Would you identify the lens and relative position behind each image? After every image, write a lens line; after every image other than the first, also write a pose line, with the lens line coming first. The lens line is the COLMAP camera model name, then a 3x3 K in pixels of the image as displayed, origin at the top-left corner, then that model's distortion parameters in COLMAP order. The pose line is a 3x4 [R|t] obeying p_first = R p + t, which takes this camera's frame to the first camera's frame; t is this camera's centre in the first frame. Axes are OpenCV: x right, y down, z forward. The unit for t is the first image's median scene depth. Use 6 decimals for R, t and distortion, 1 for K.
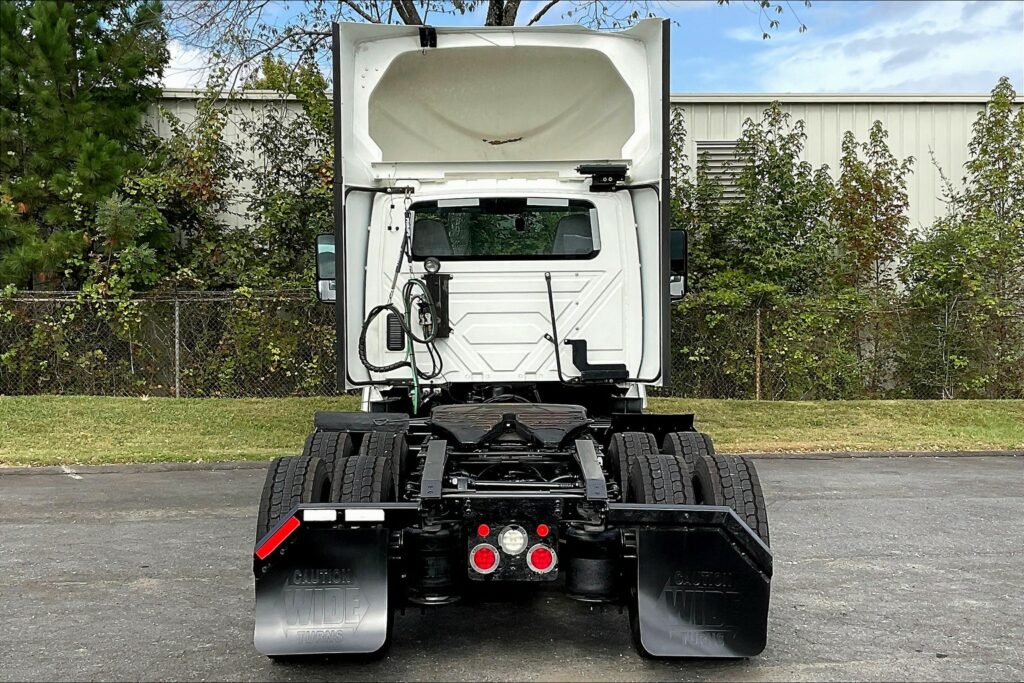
lens RADIAL K [[1375.2, 0, 504.2], [0, 1375.2, 350.3], [0, 0, 1]] dist [0.110247, 0.000000]
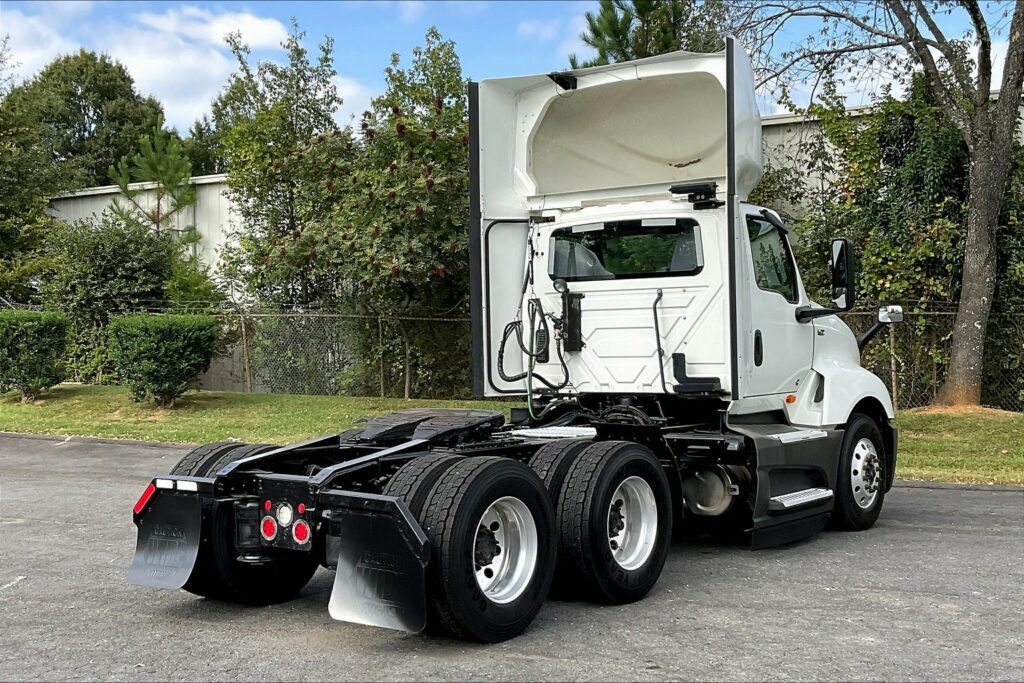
lens RADIAL K [[1394.9, 0, 470.0], [0, 1394.9, 332.0], [0, 0, 1]] dist [0.048105, 0.000000]
pose [[0.777504, -0.008673, -0.628818, 0.587457], [-0.007033, 0.999722, -0.022484, 0.000962], [0.628839, 0.021904, 0.777227, 0.083689]]
